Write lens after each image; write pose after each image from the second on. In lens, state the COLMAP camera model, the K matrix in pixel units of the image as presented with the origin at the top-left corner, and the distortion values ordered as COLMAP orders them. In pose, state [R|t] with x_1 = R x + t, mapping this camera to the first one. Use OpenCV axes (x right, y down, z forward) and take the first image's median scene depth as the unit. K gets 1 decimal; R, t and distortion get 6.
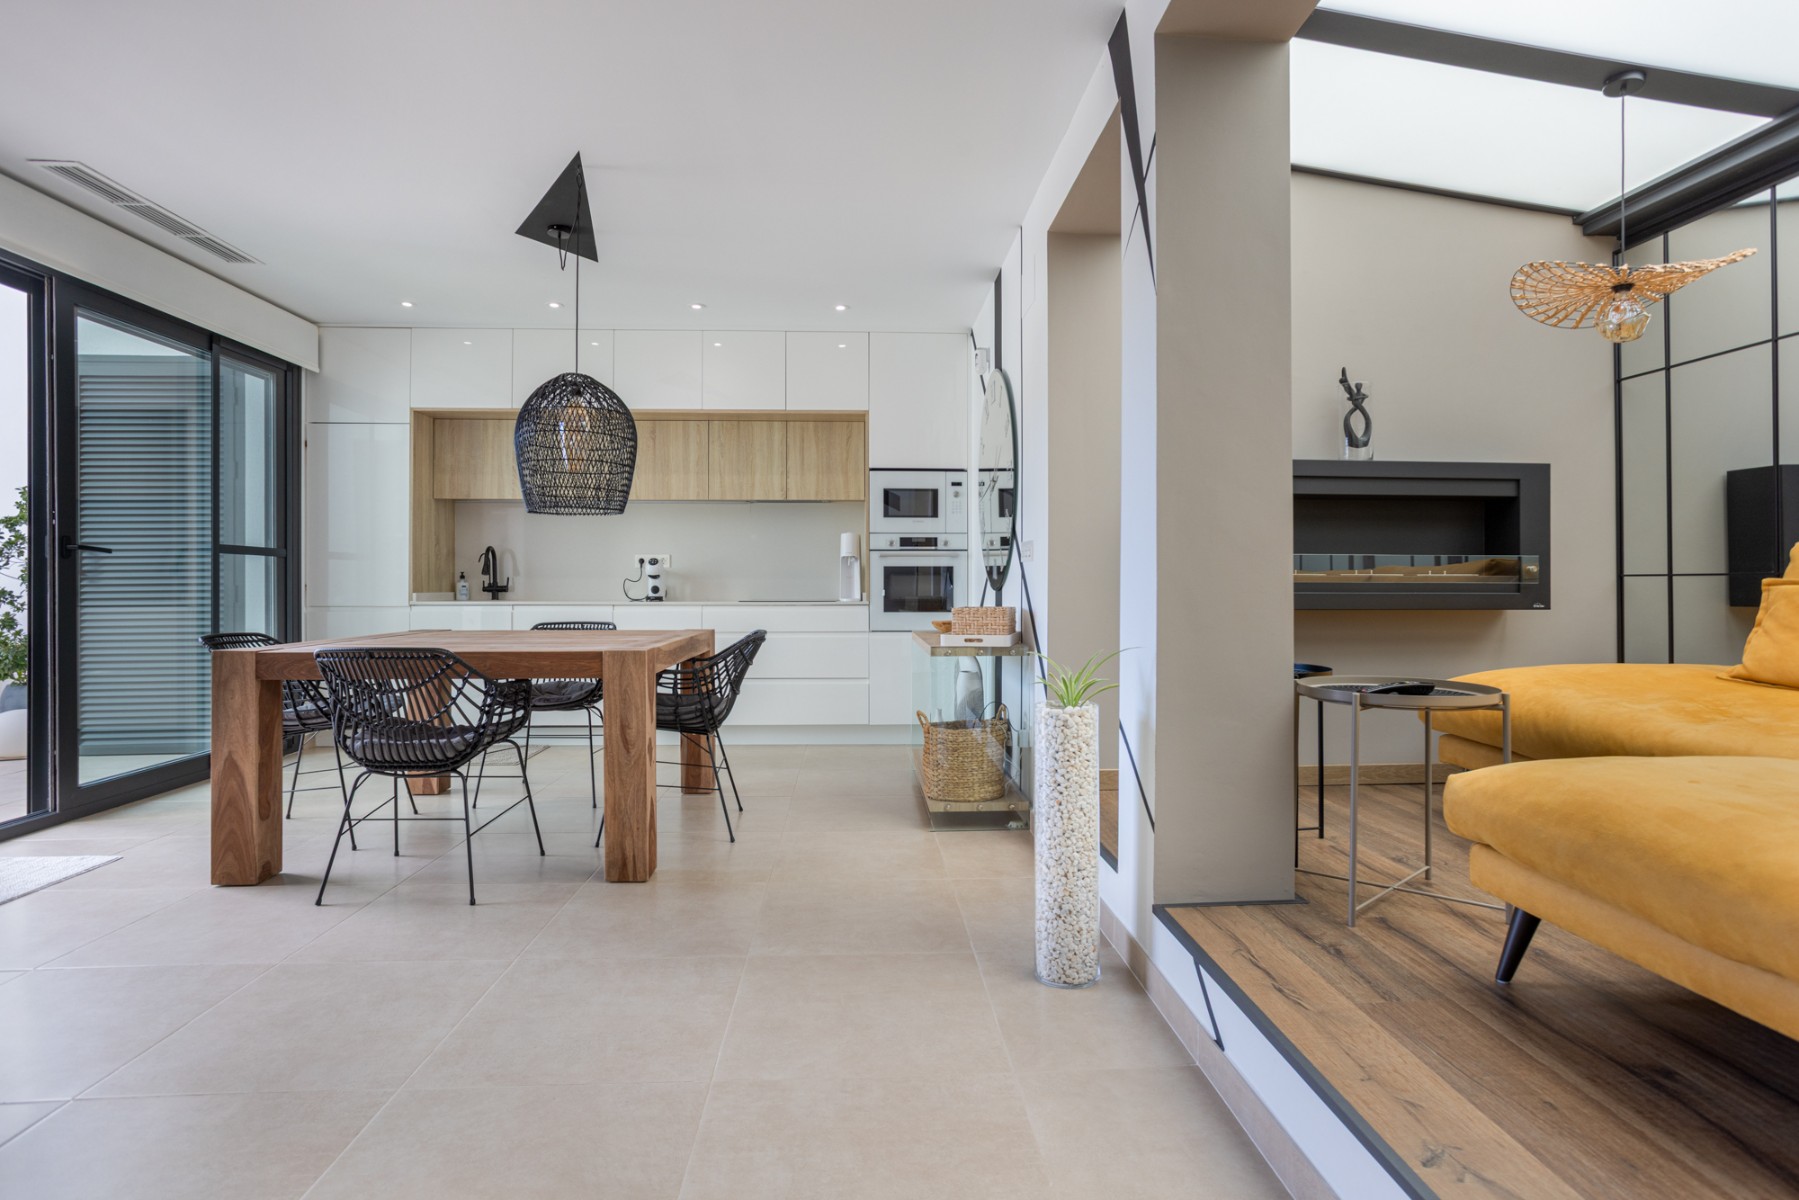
lens RADIAL K [[906.6, 0, 902.9], [0, 906.6, 587.9], [0, 0, 1]] dist [-0.039587, 0.026610]
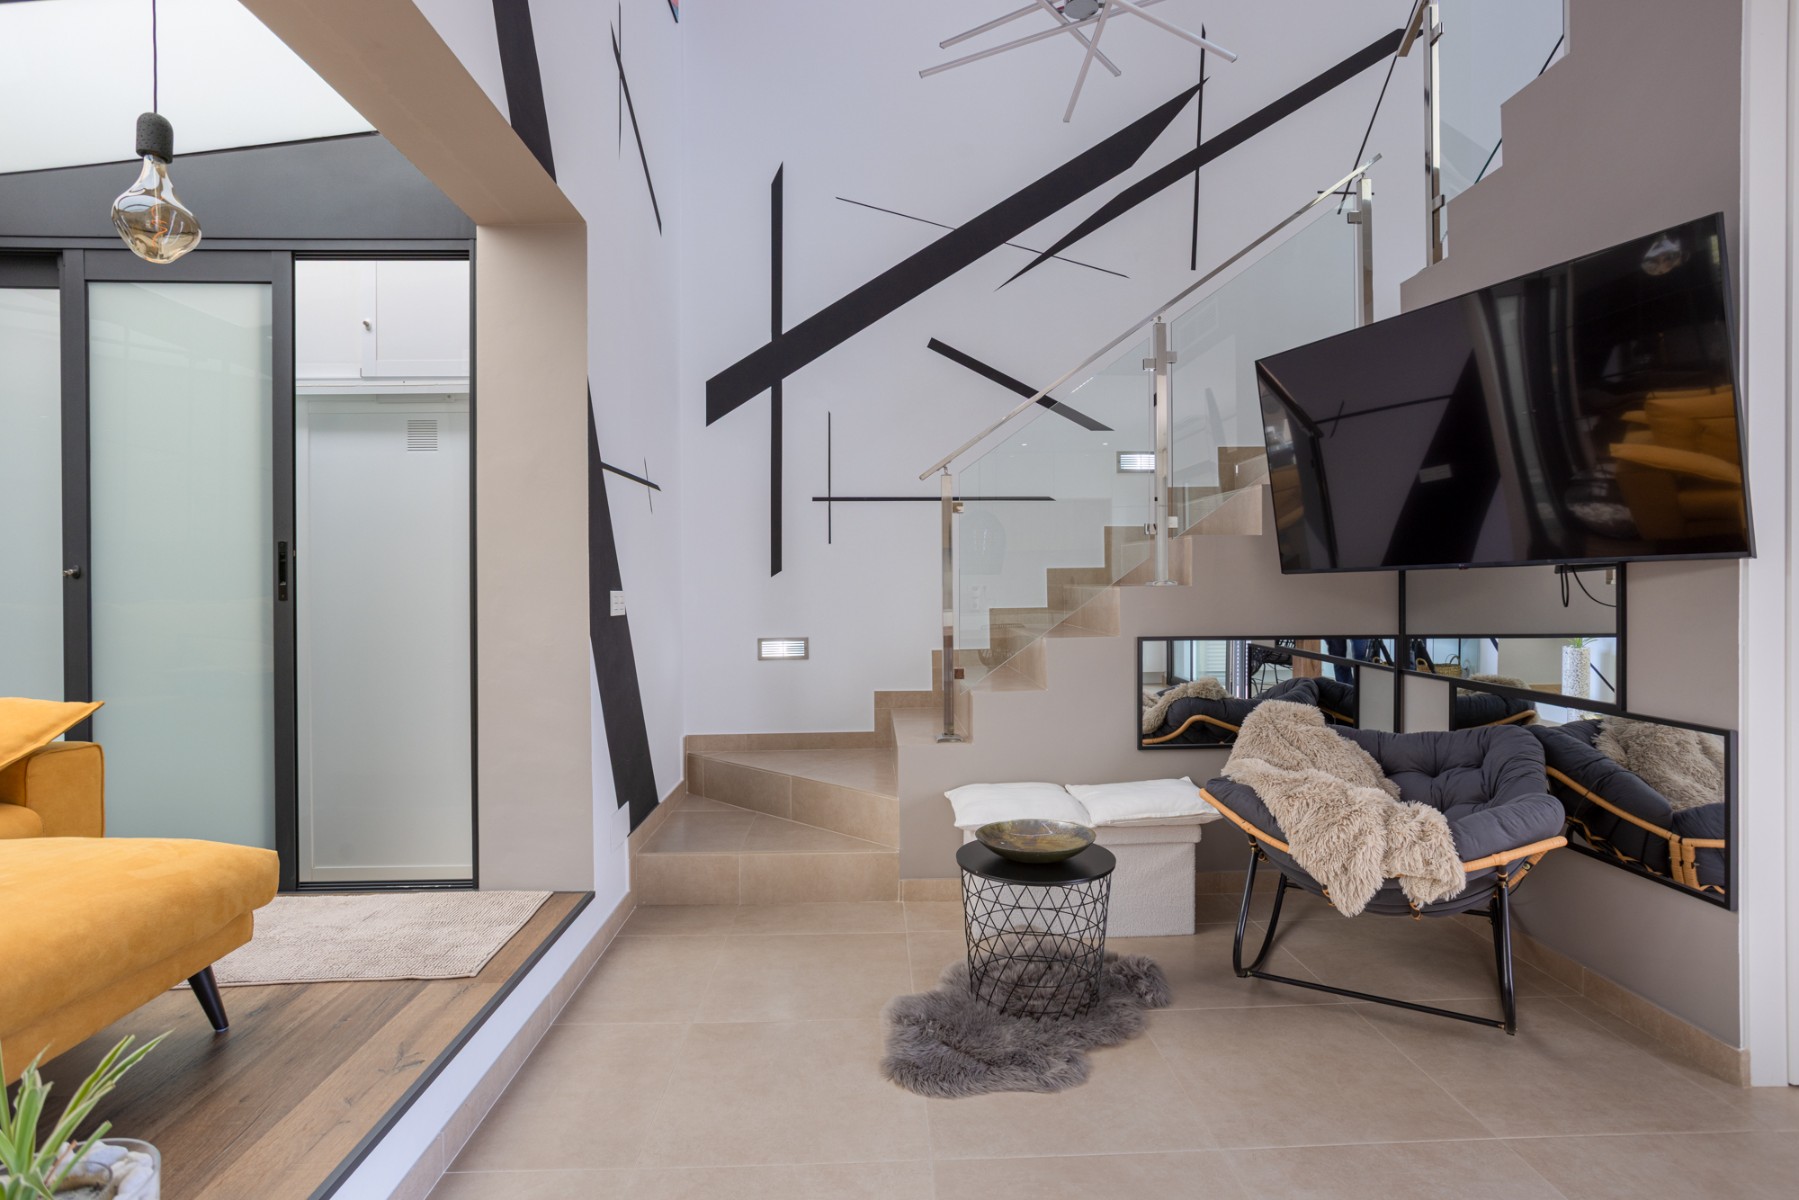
lens RADIAL K [[903.9, 0, 907.0], [0, 903.9, 586.3], [0, 0, 1]] dist [-0.040027, 0.026895]
pose [[-0.999996, 0.001773, 0.002165, -0.234658], [0.001785, 0.999983, 0.005477, -0.165779], [-0.002156, 0.005481, -0.999983, 2.271465]]
